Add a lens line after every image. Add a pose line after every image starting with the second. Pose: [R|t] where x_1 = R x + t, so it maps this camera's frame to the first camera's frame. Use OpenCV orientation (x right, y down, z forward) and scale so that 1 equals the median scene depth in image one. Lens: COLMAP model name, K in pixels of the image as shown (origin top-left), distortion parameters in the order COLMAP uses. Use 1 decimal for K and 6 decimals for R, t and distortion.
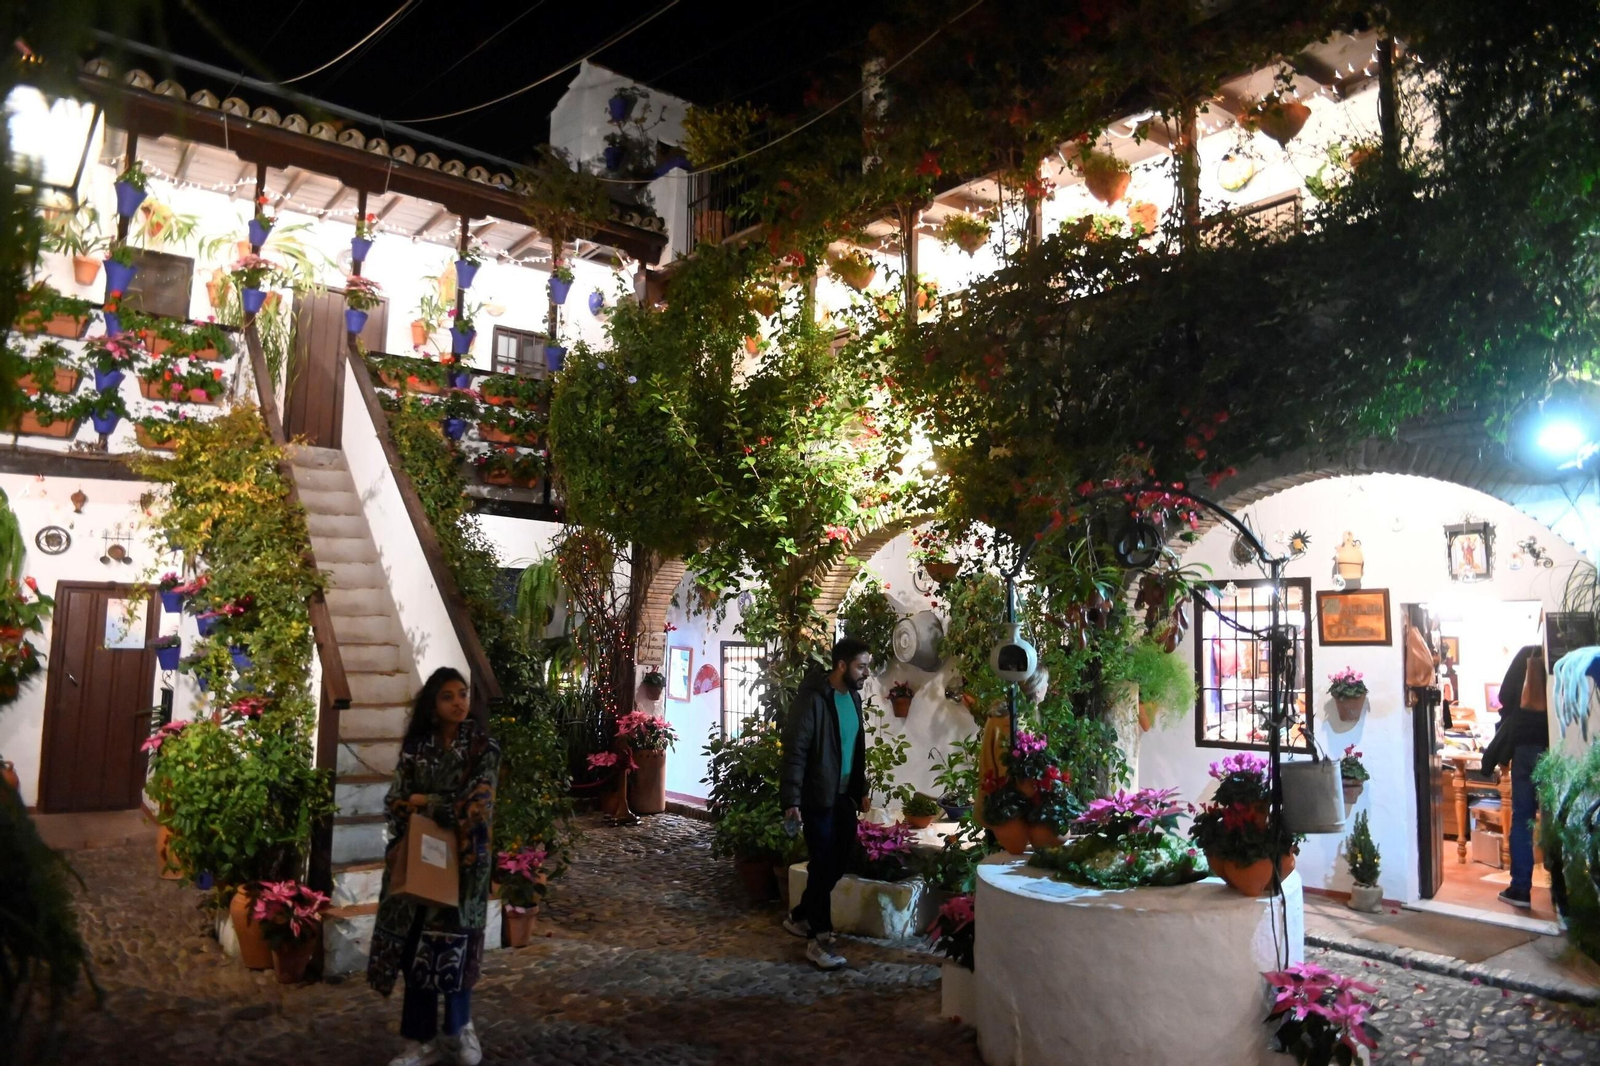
lens RADIAL K [[1087.1, 0, 805.3], [0, 1087.1, 530.9], [0, 0, 1]] dist [-0.117339, 0.086955]
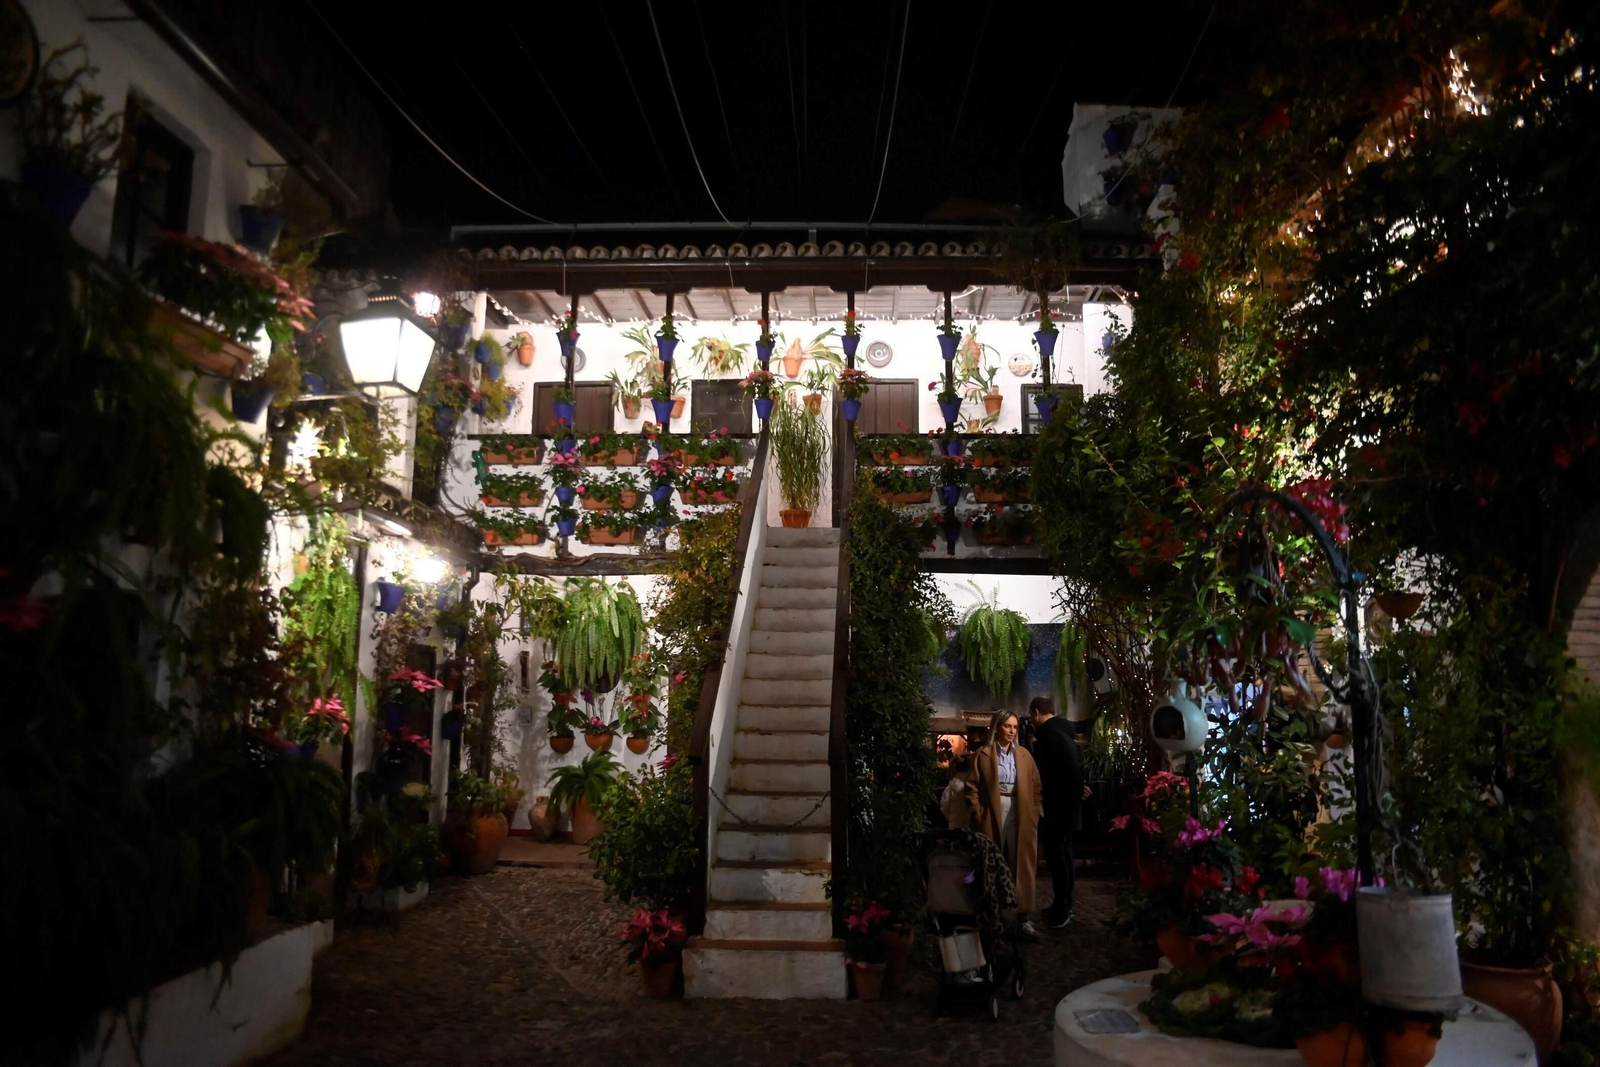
lens RADIAL K [[1097.6, 0, 801.0], [0, 1097.6, 528.1], [0, 0, 1]] dist [-0.120658, 0.100052]
pose [[0.761087, -0.108498, -0.639511, 0.234922], [0.076978, 0.994052, -0.077037, 0.007315], [0.644066, 0.009404, 0.764913, 0.094187]]
